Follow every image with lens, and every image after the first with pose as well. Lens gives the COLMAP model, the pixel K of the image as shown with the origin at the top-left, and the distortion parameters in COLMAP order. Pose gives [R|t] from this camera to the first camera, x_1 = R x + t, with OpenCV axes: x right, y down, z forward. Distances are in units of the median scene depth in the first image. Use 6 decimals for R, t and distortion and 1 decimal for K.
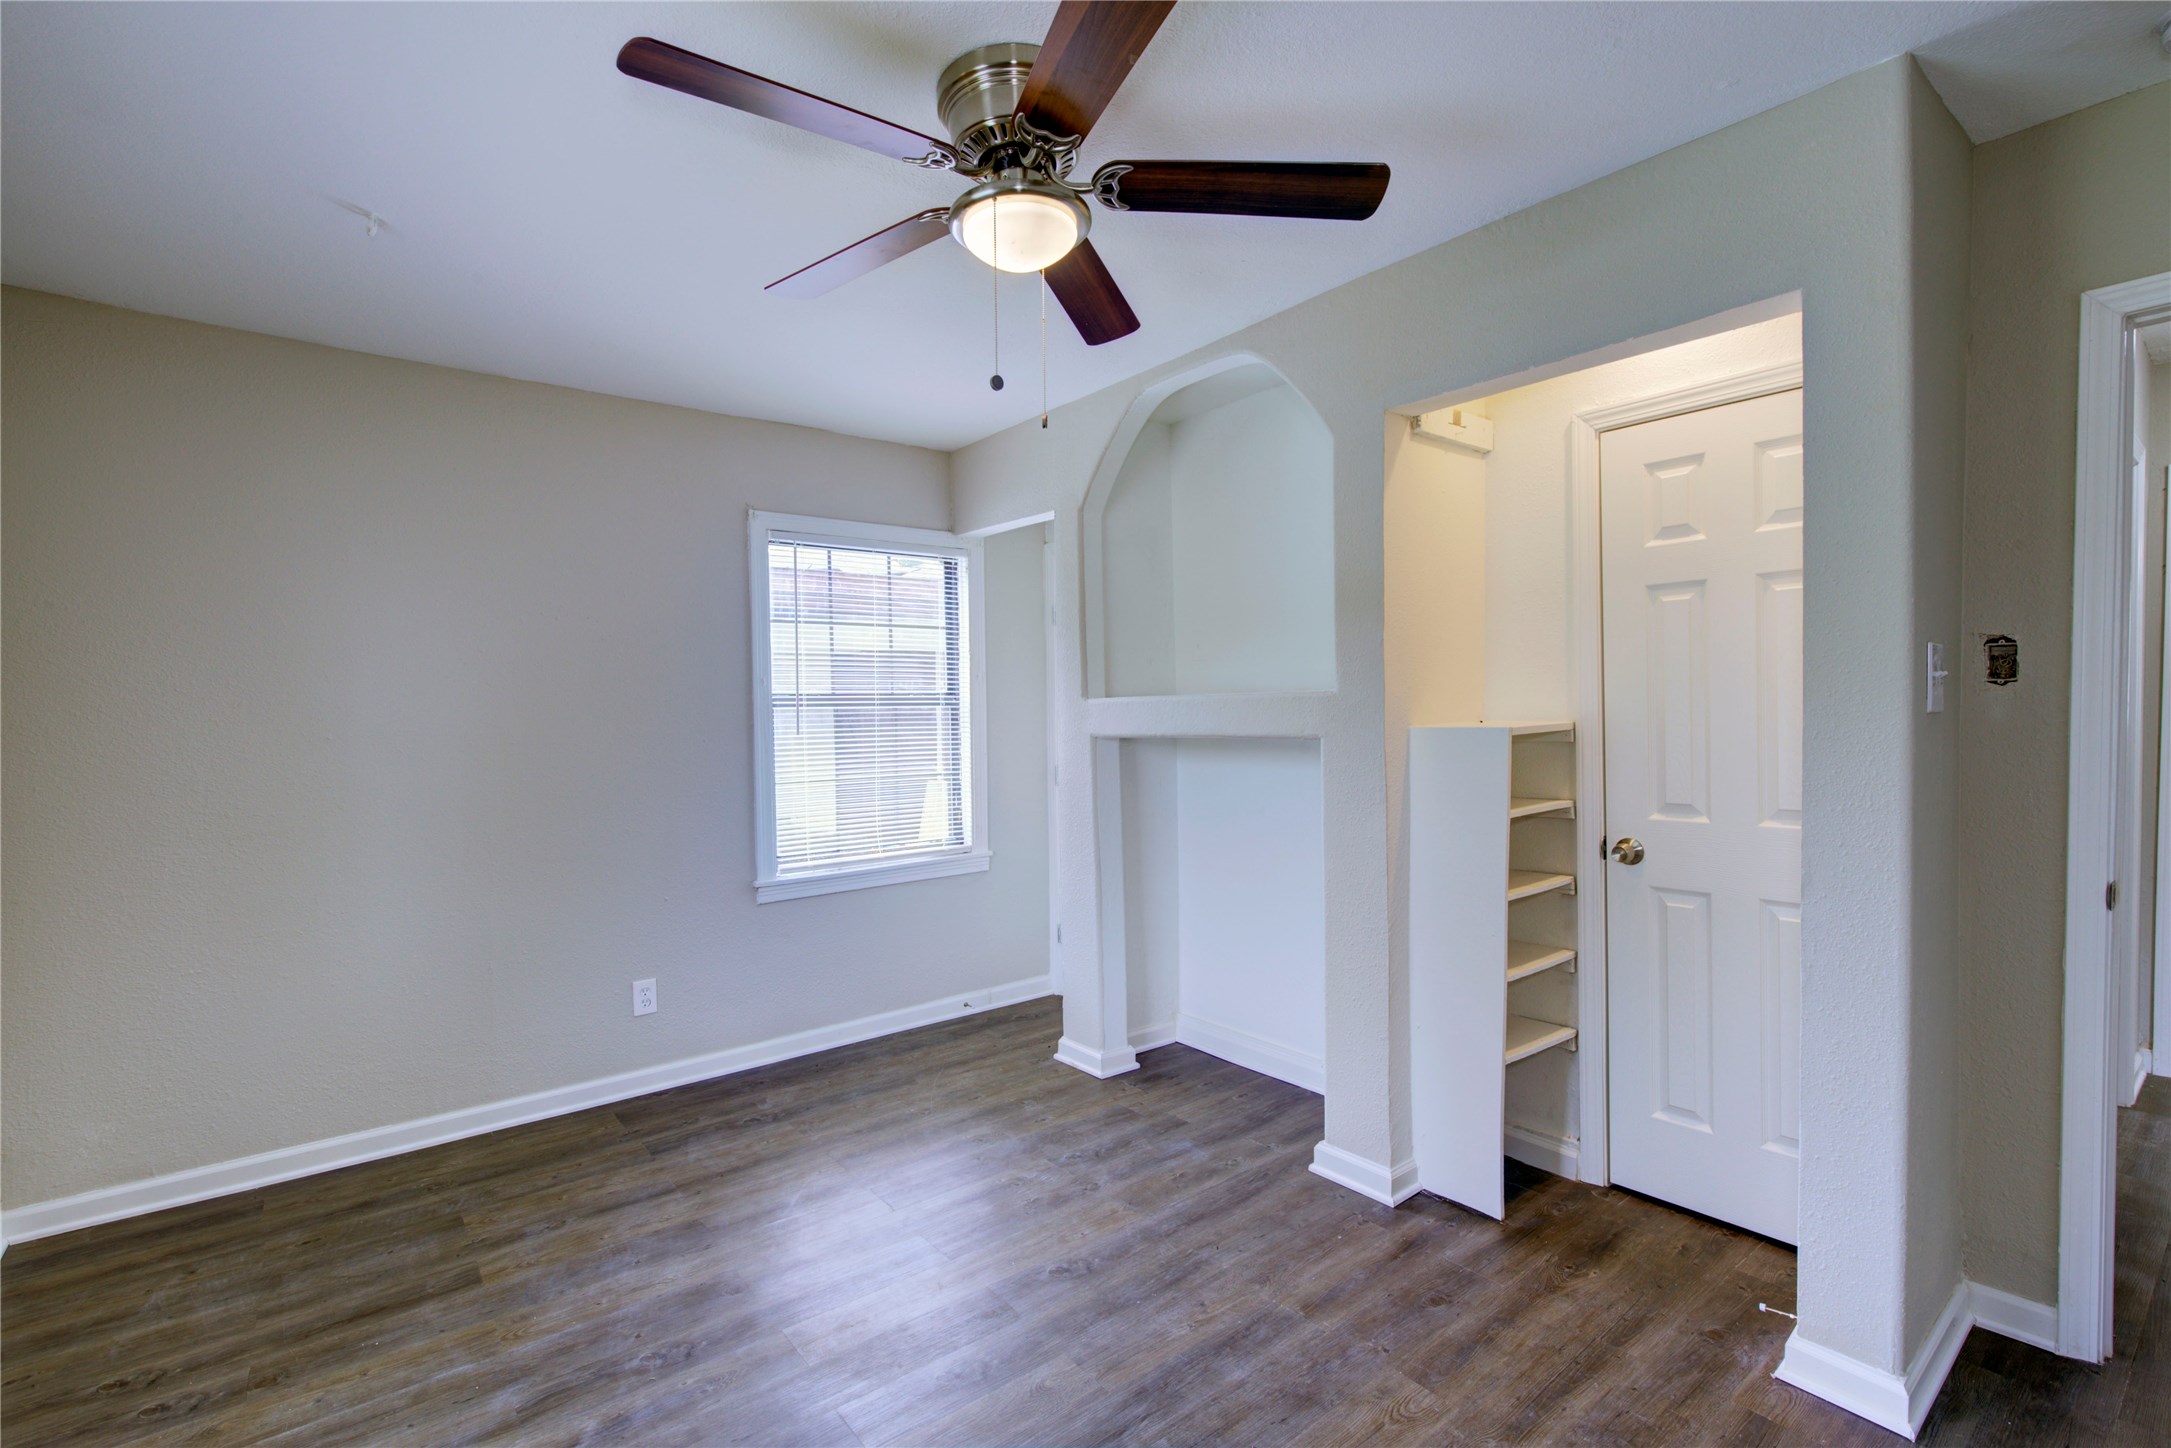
lens RADIAL K [[981.3, 0, 1086.8], [0, 981.3, 726.1], [0, 0, 1]] dist [-0.006903, 0.004135]
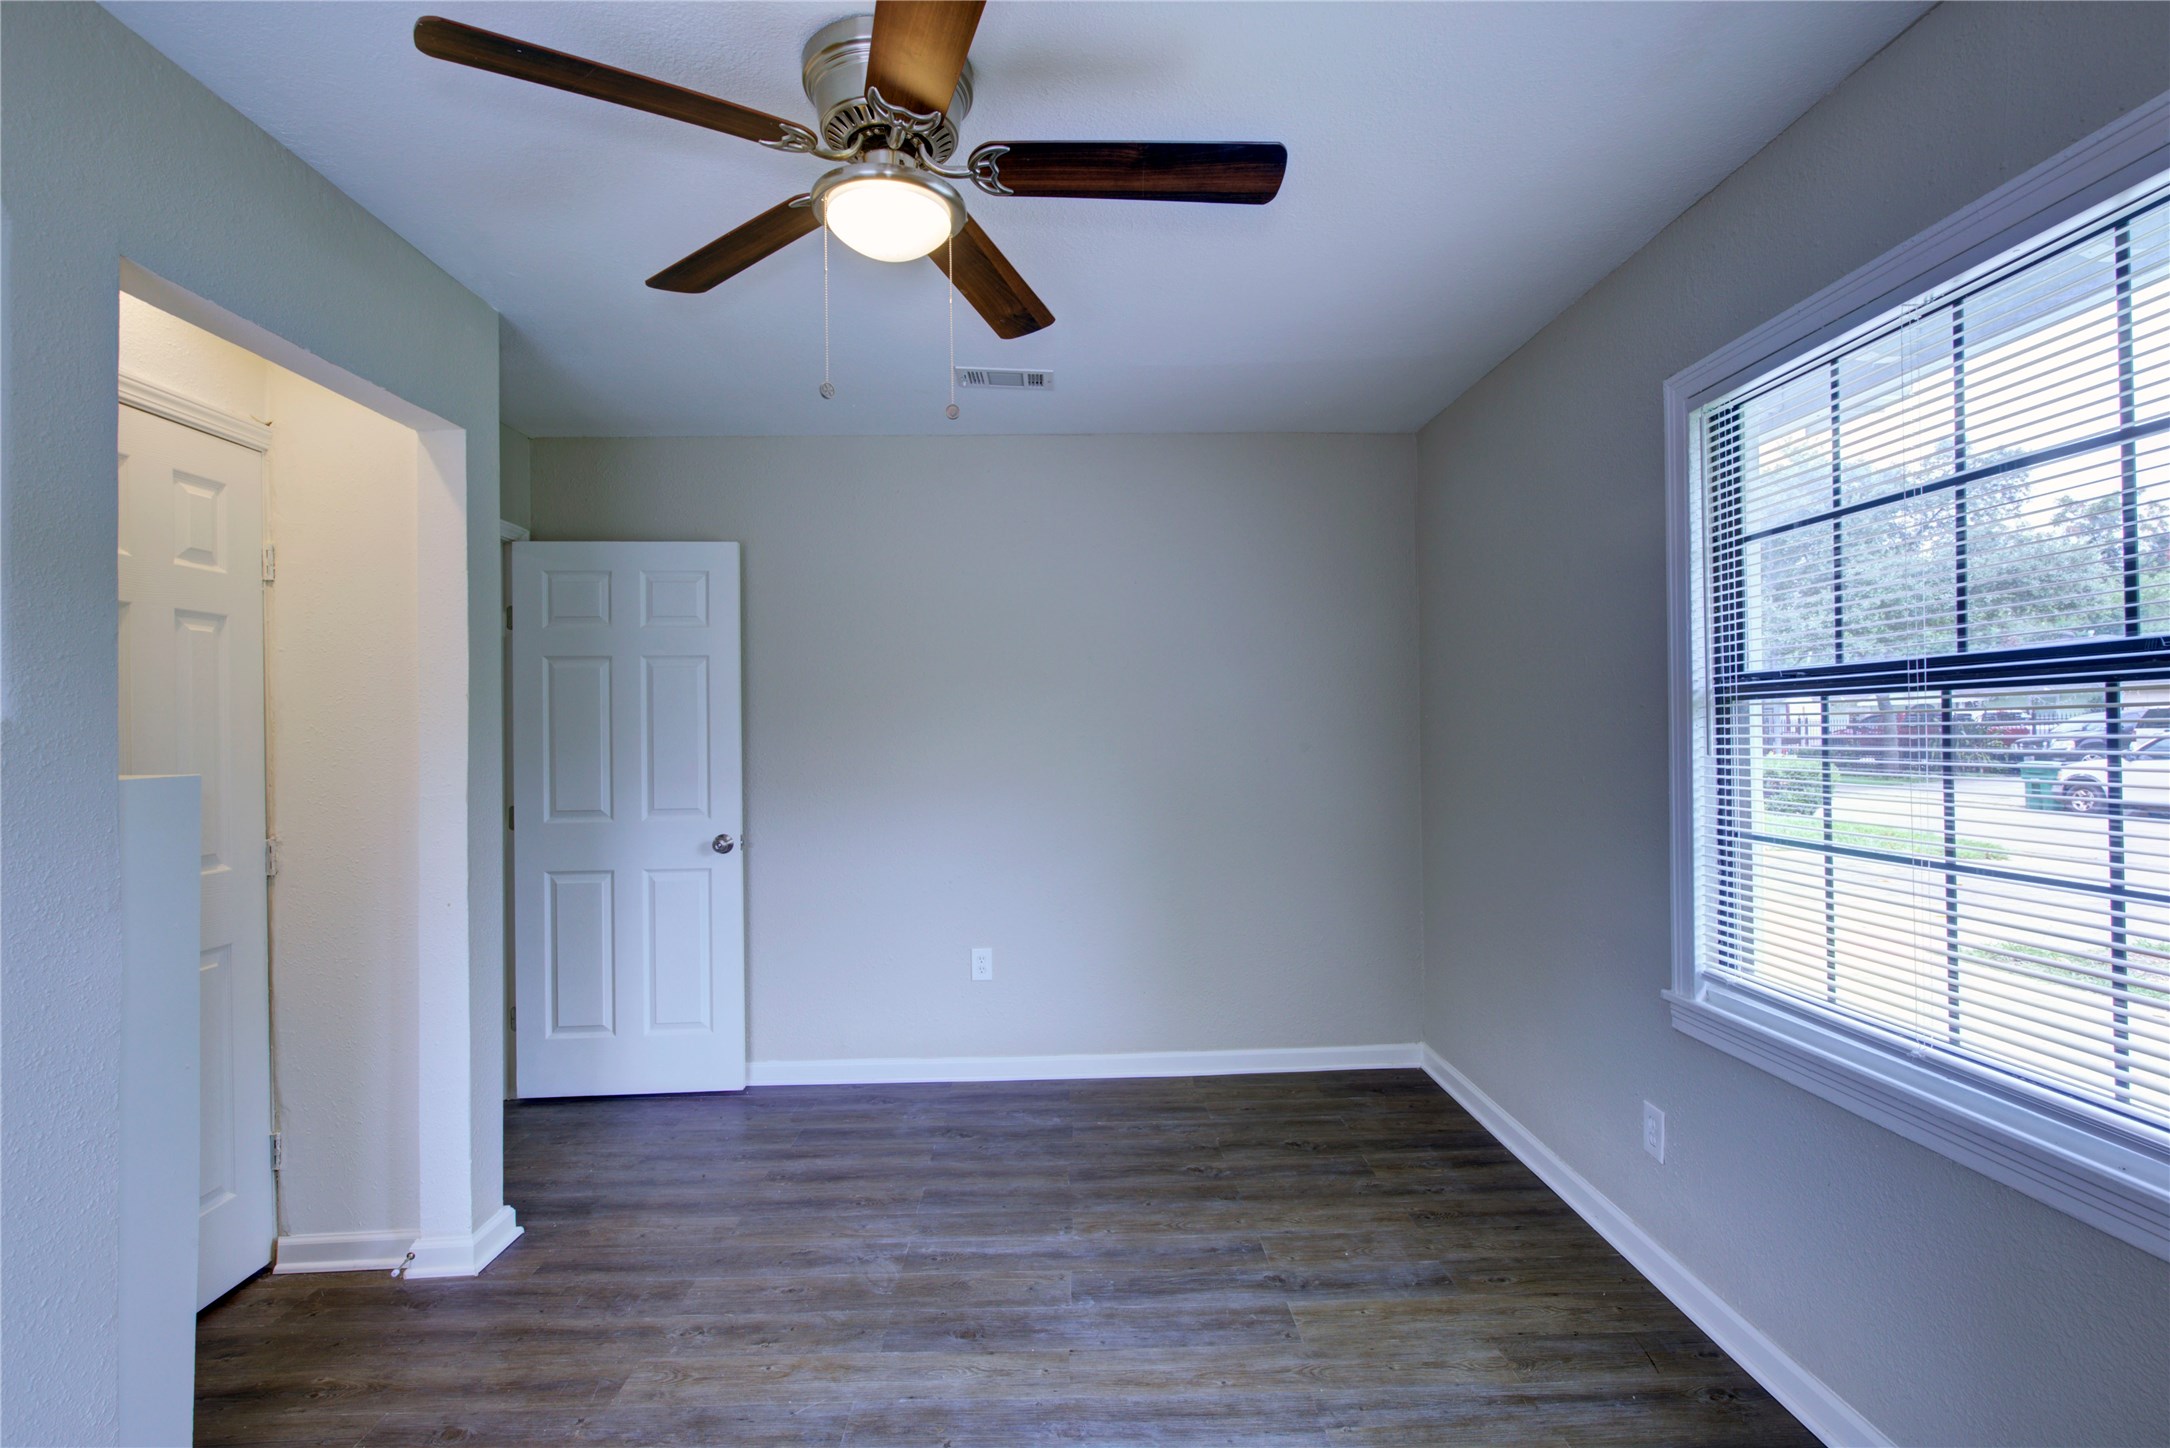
lens RADIAL K [[980.9, 0, 1088.5], [0, 980.9, 727.8], [0, 0, 1]] dist [-0.006903, 0.004135]
pose [[-0.801833, 0.028499, 0.596868, -0.546301], [0.037365, 0.999299, 0.002482, -0.011402], [-0.596378, 0.024292, -0.802336, 1.184155]]
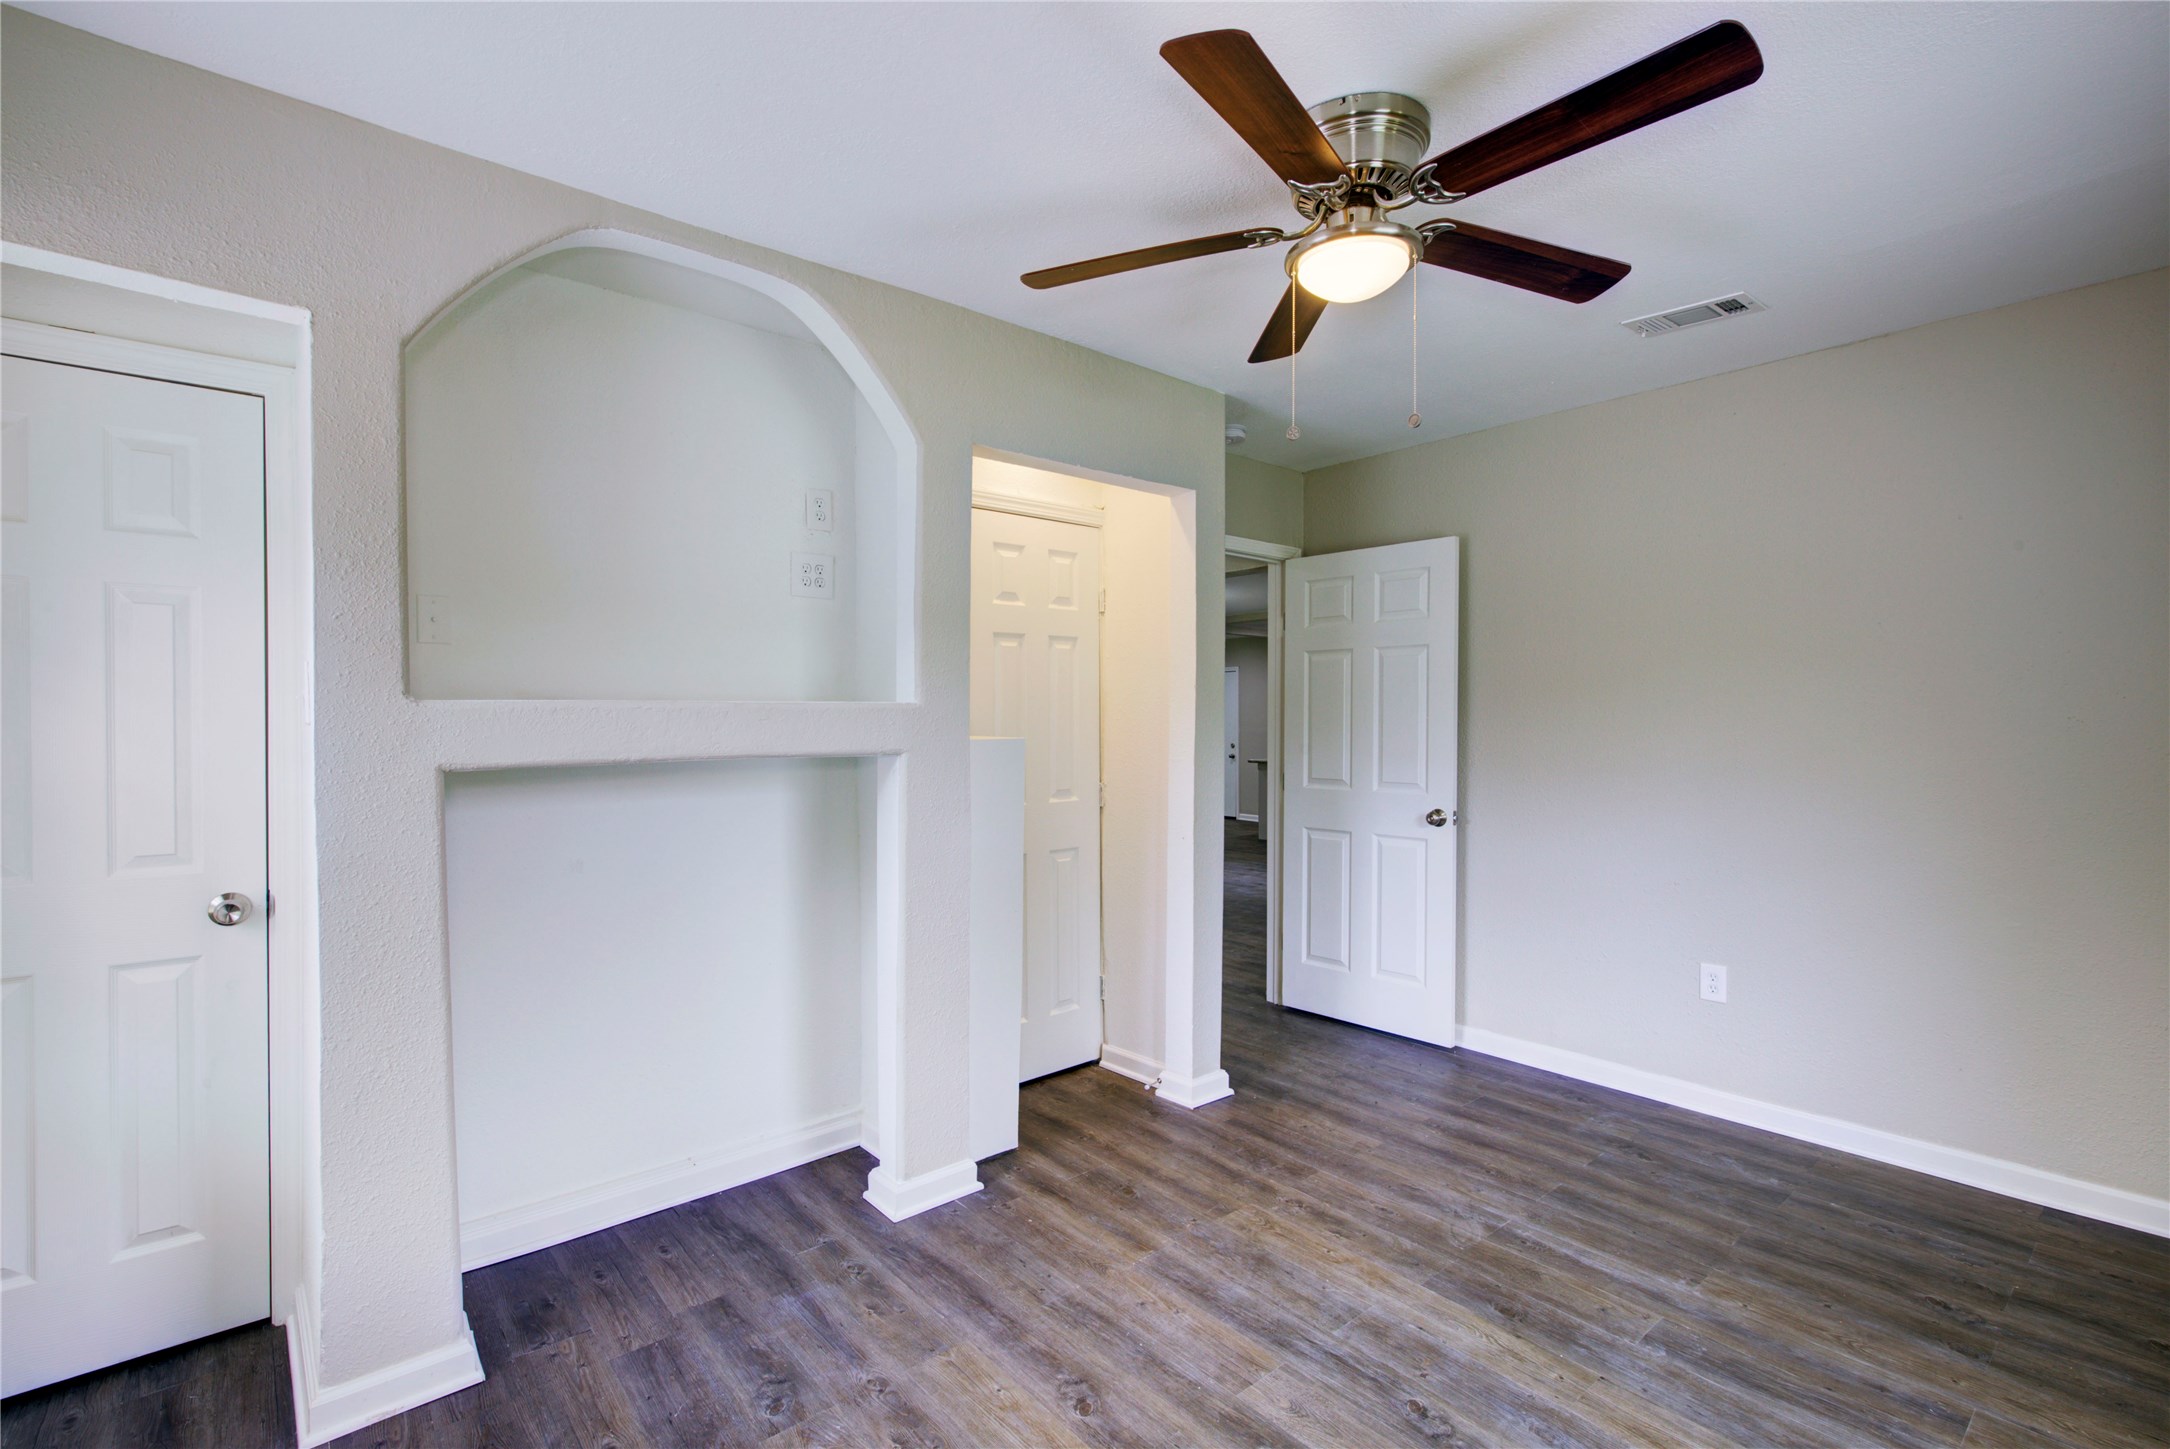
lens RADIAL K [[980.9, 0, 1081.0], [0, 980.9, 728.5], [0, 0, 1]] dist [-0.006903, 0.004135]
pose [[-0.033186, 0.005394, 0.999435, -0.799342], [0.020629, 0.999776, -0.004711, -0.003761], [-0.999236, 0.020461, -0.033290, 0.963469]]
